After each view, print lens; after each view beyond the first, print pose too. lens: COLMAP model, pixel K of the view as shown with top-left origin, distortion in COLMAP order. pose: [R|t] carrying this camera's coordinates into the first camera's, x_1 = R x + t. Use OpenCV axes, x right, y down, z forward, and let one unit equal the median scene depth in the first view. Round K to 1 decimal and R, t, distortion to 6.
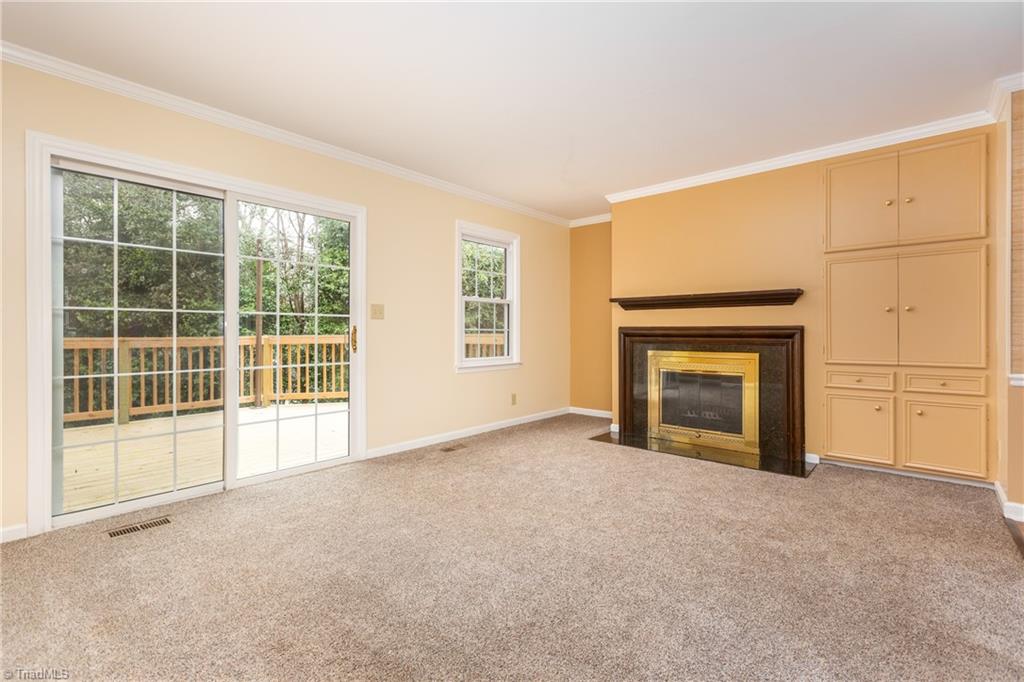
lens RADIAL K [[463.7, 0, 506.6], [0, 463.7, 334.9], [0, 0, 1]] dist [0.002634, -0.002133]
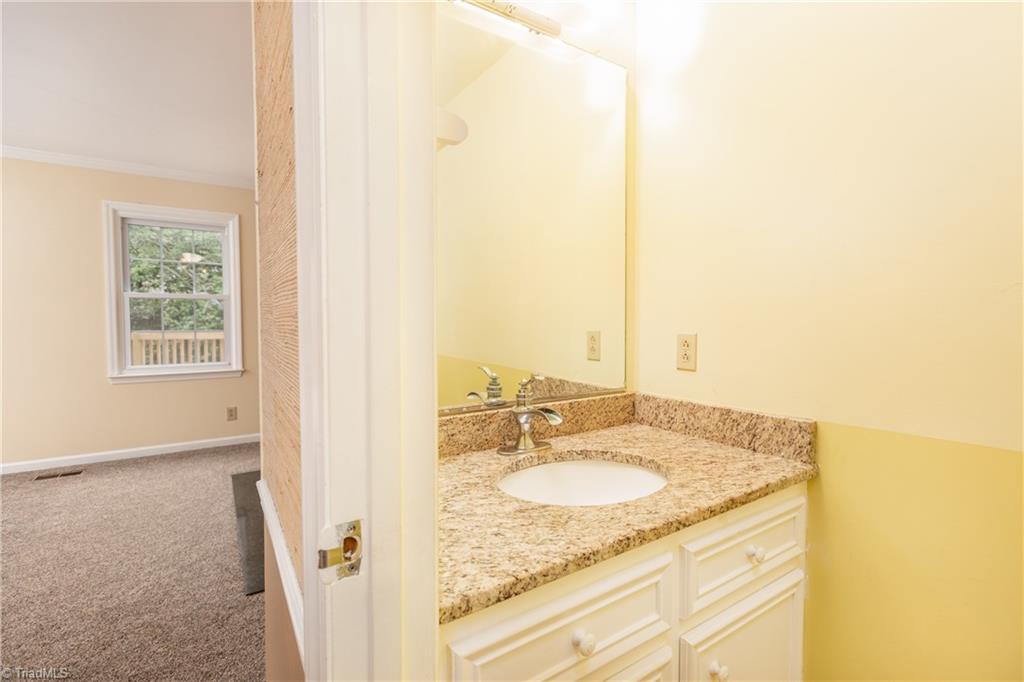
lens RADIAL K [[463.7, 0, 512.7], [0, 463.7, 339.3], [0, 0, 1]] dist [0.002634, -0.002133]
pose [[0.966516, 0.012281, -0.256311, 0.870172], [-0.001729, 0.999143, 0.041355, -0.036783], [0.256599, -0.039527, 0.965709, 0.402214]]
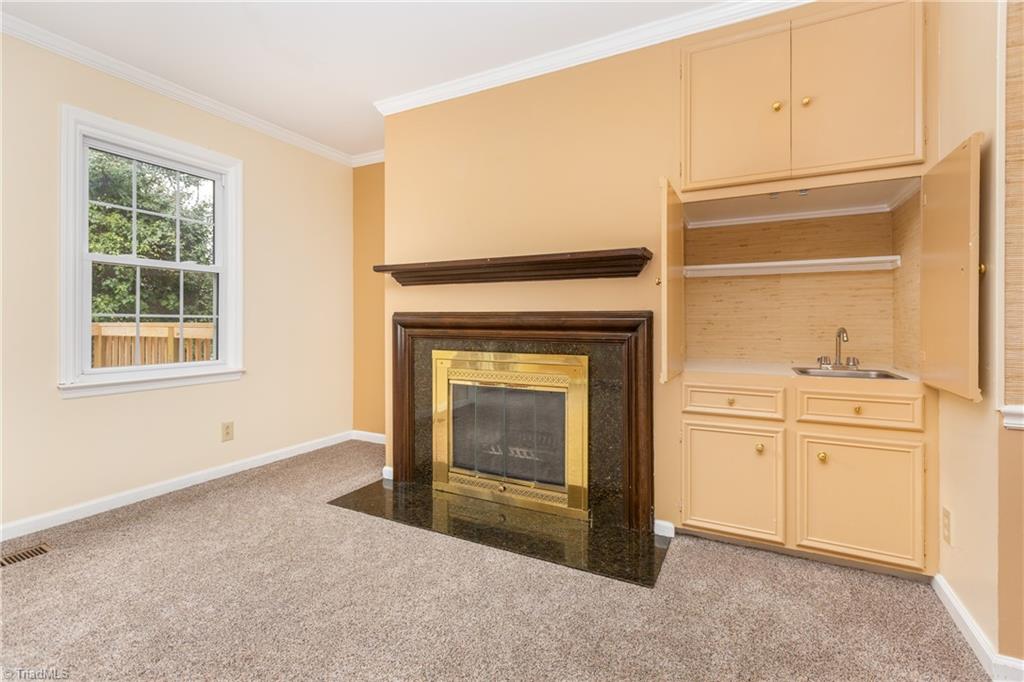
lens RADIAL K [[463.7, 0, 510.0], [0, 463.7, 322.5], [0, 0, 1]] dist [0.002634, -0.002133]
pose [[0.968262, 0.002682, 0.249923, 0.267154], [-0.002020, 0.999994, -0.002906, -0.002200], [-0.249930, 0.002309, 0.968261, 0.397069]]
